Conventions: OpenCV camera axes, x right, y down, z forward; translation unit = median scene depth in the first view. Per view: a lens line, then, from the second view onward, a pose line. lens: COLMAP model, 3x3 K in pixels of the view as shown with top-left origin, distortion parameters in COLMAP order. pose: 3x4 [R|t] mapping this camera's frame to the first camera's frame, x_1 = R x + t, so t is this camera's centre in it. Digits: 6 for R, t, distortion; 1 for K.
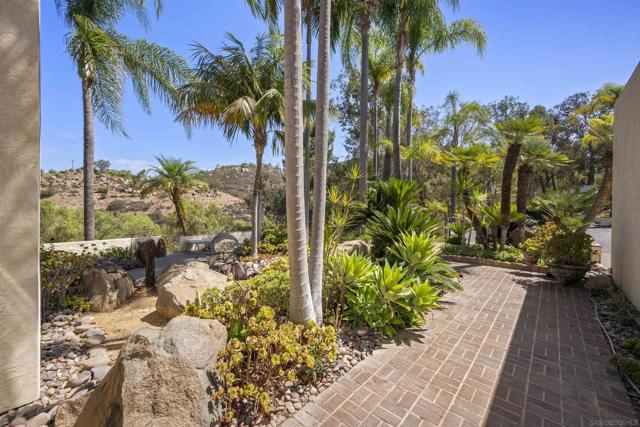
lens RADIAL K [[255.5, 0, 319.5], [0, 255.5, 214.7], [0, 0, 1]] dist [0.000308, 0.000038]
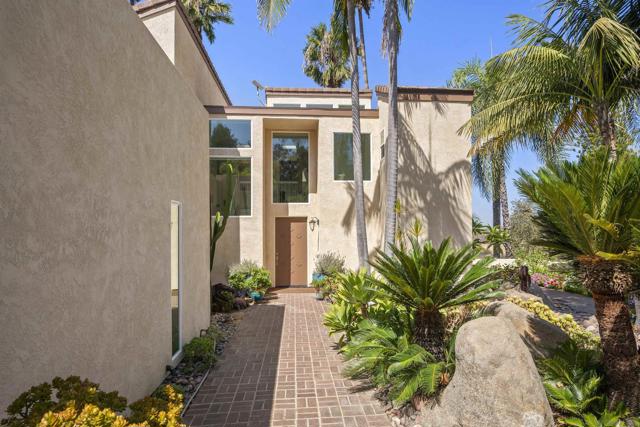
lens RADIAL K [[362.7, 0, 314.7], [0, 362.7, 229.3], [0, 0, 1]] dist [0.006855, 0.000823]
pose [[-0.696977, 0.003740, -0.717084, 1.536513], [0.000421, 0.999988, 0.004806, -0.089473], [0.717094, 0.003047, -0.696970, 1.927867]]
